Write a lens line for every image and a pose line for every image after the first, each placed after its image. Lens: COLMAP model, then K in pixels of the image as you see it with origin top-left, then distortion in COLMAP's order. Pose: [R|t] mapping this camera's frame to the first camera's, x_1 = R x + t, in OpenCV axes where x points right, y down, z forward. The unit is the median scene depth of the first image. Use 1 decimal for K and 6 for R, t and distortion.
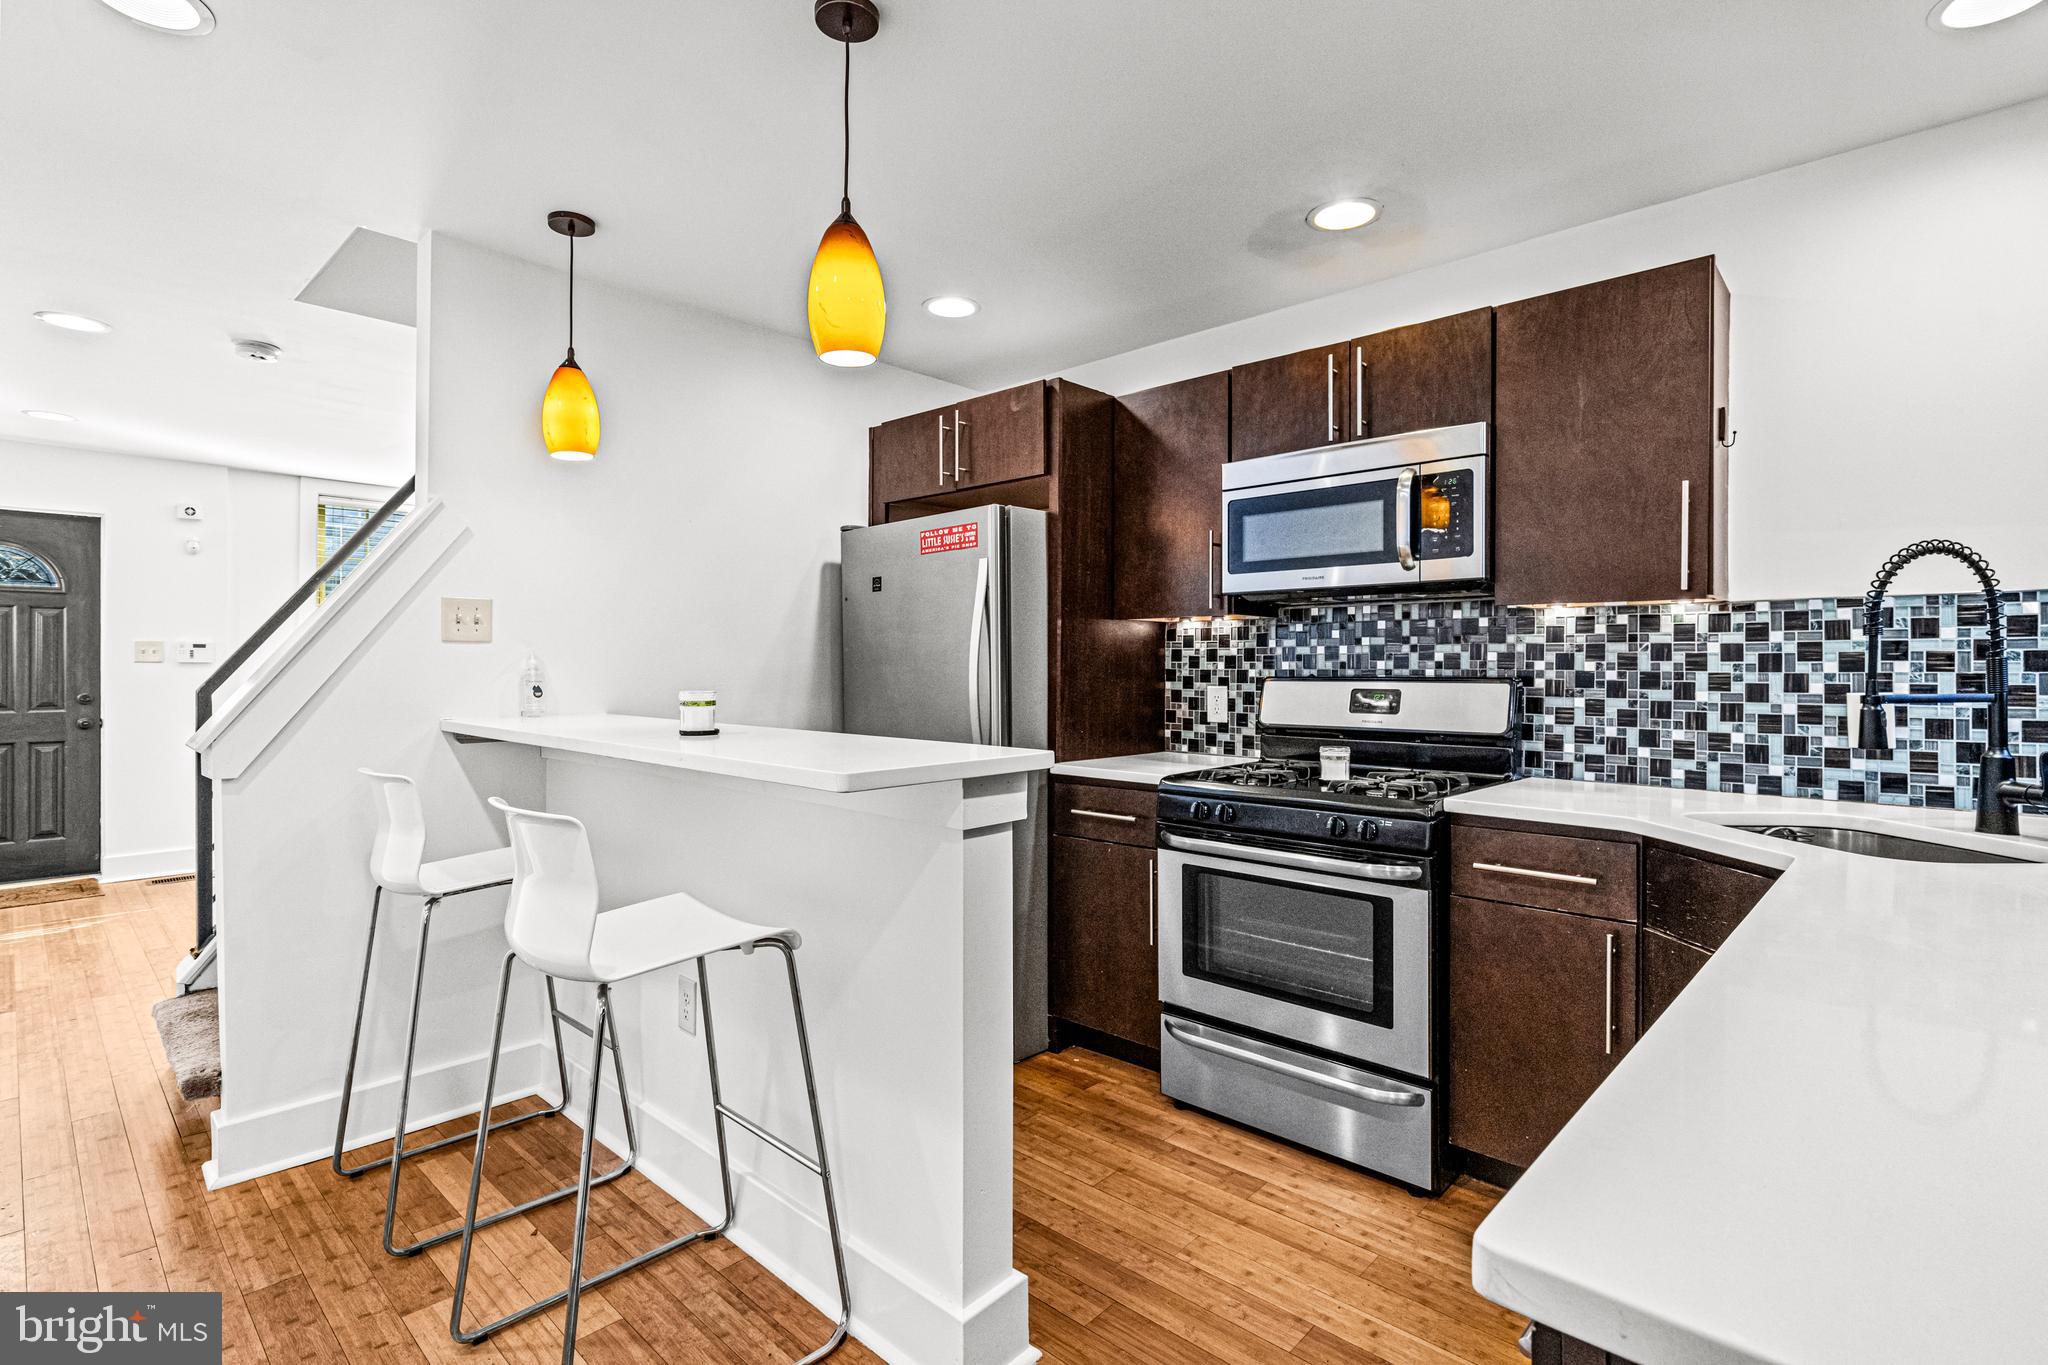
lens RADIAL K [[963.2, 0, 1029.9], [0, 963.2, 663.8], [0, 0, 1]] dist [0.005568, -0.000330]
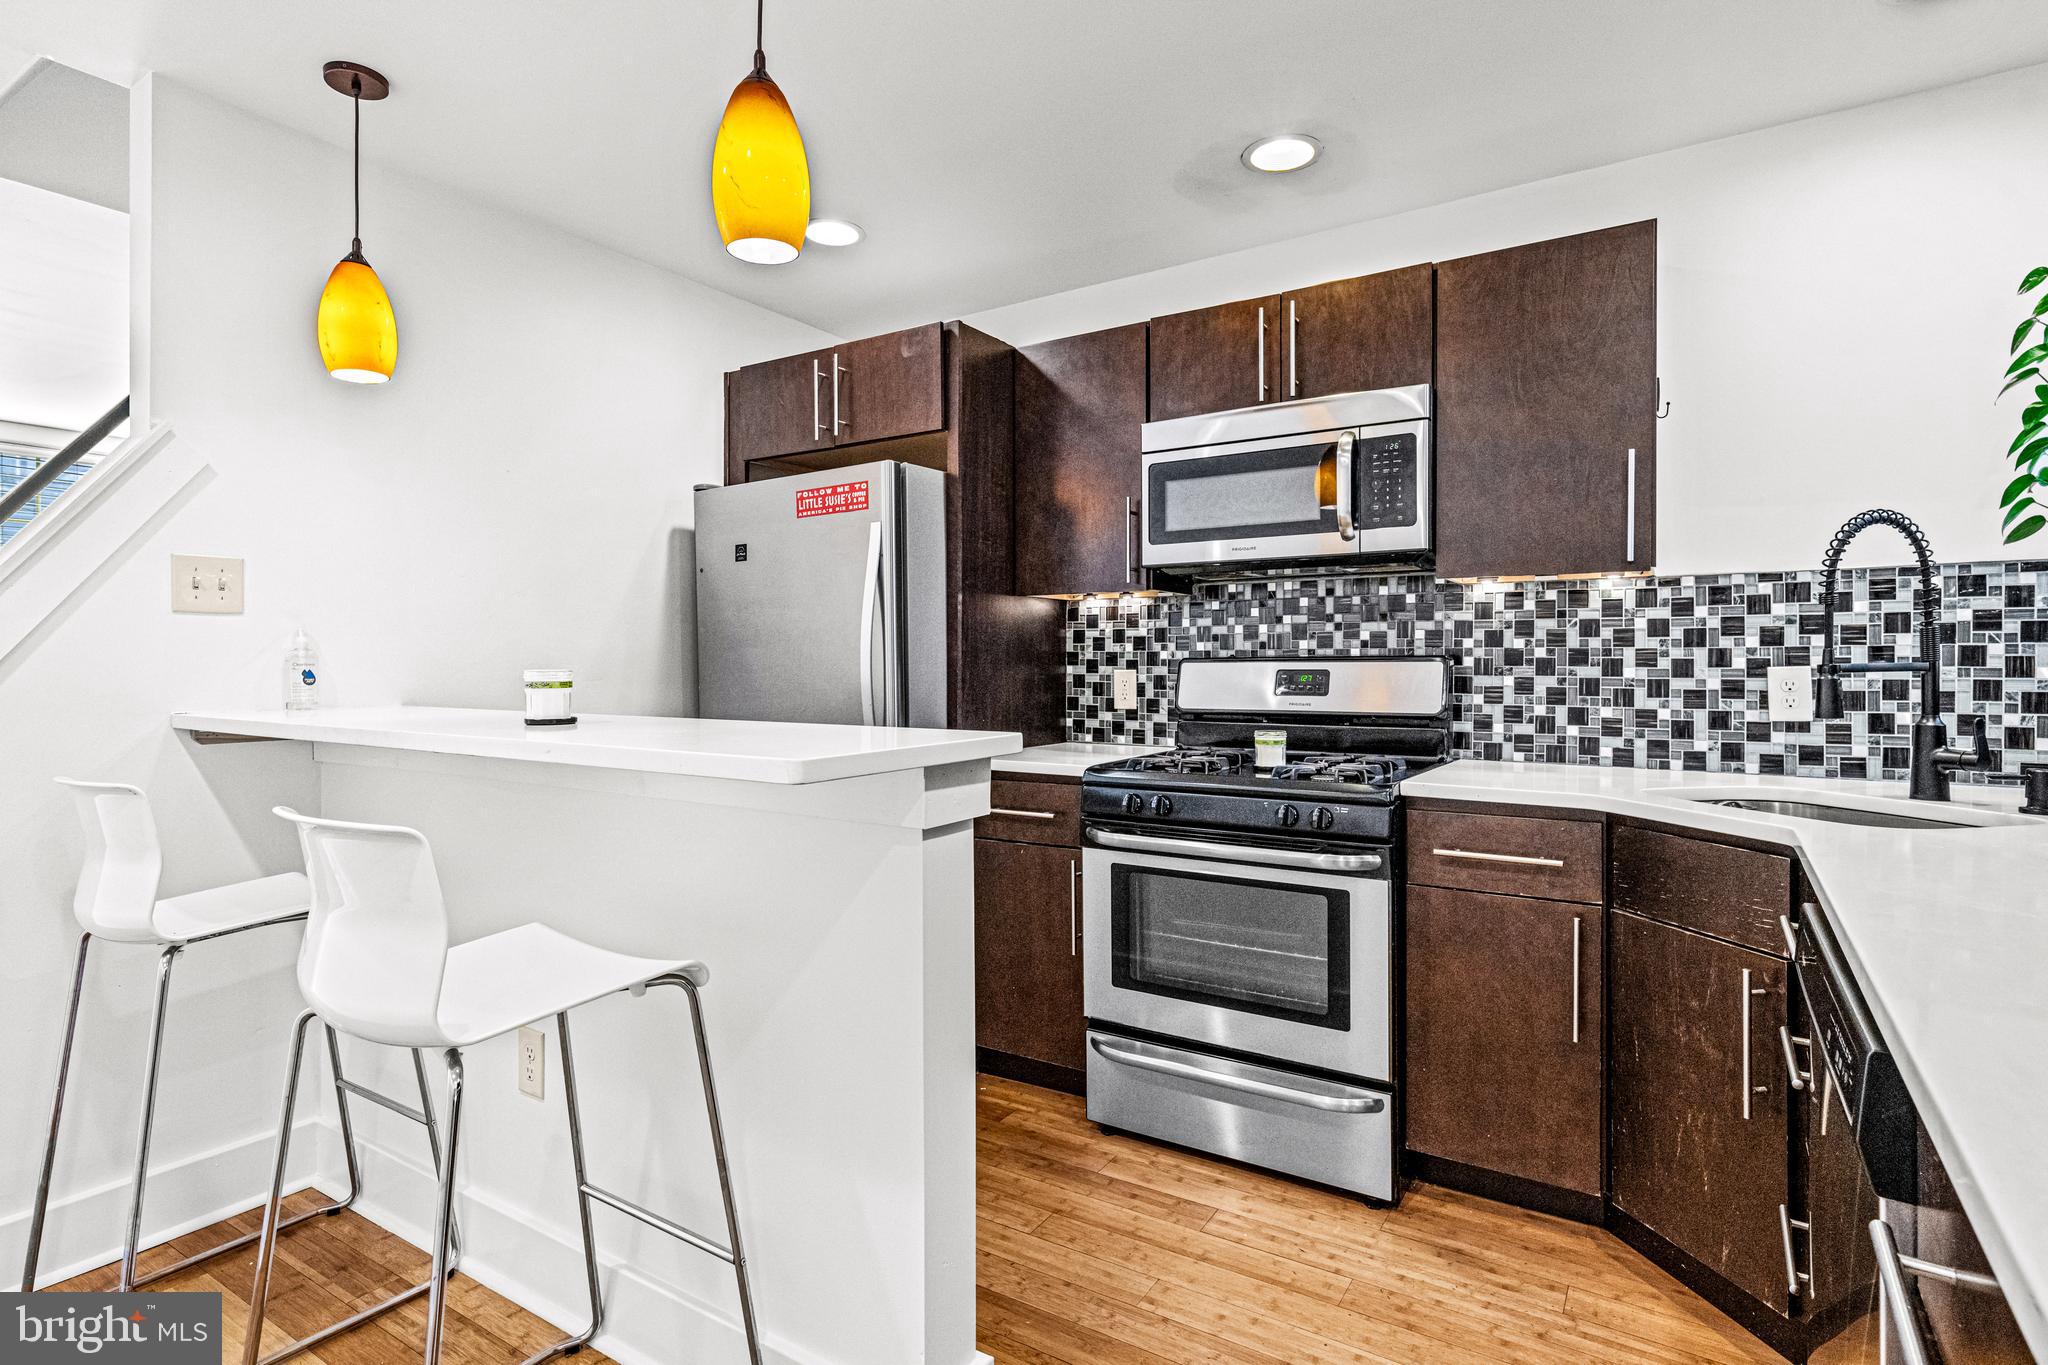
lens RADIAL K [[1014.3, 0, 1038.0], [0, 1014.3, 666.2], [0, 0, 1]] dist [0.006354, -0.001245]
pose [[0.983851, -0.004279, 0.178937, -0.080066], [0.003150, 0.999973, 0.006592, 0.017670], [-0.178961, -0.005922, 0.983838, 0.082970]]
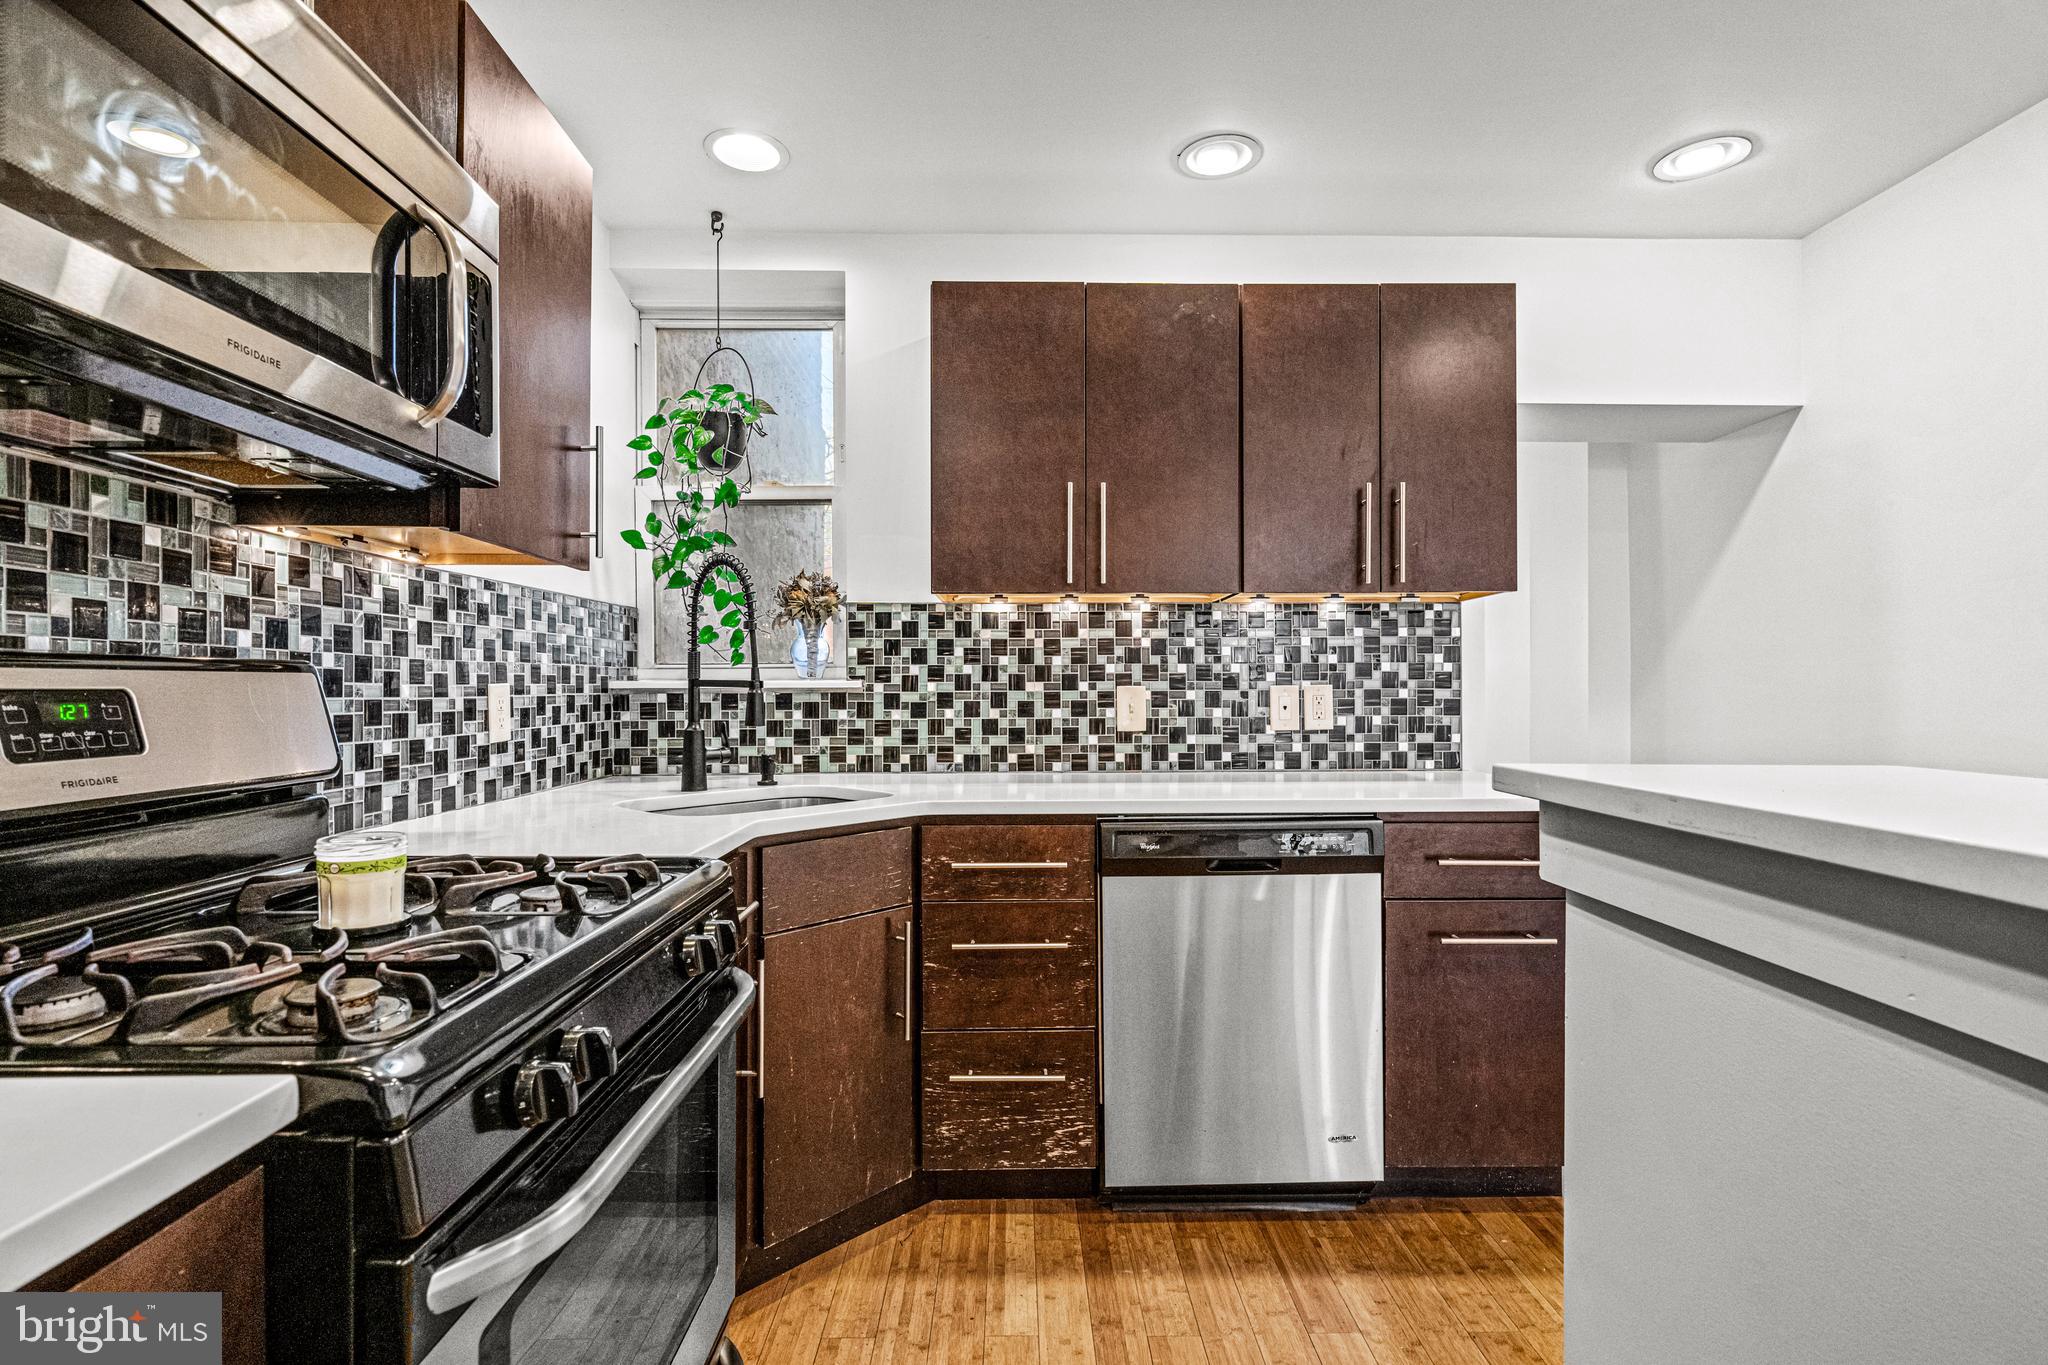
lens RADIAL K [[963.2, 0, 1025.7], [0, 963.2, 684.8], [0, 0, 1]] dist [0.005568, -0.000330]
pose [[-0.692229, 0.000381, 0.721678, -0.144444], [-0.002597, 0.999992, -0.003019, 0.028438], [-0.721673, -0.003964, -0.692223, 1.110877]]
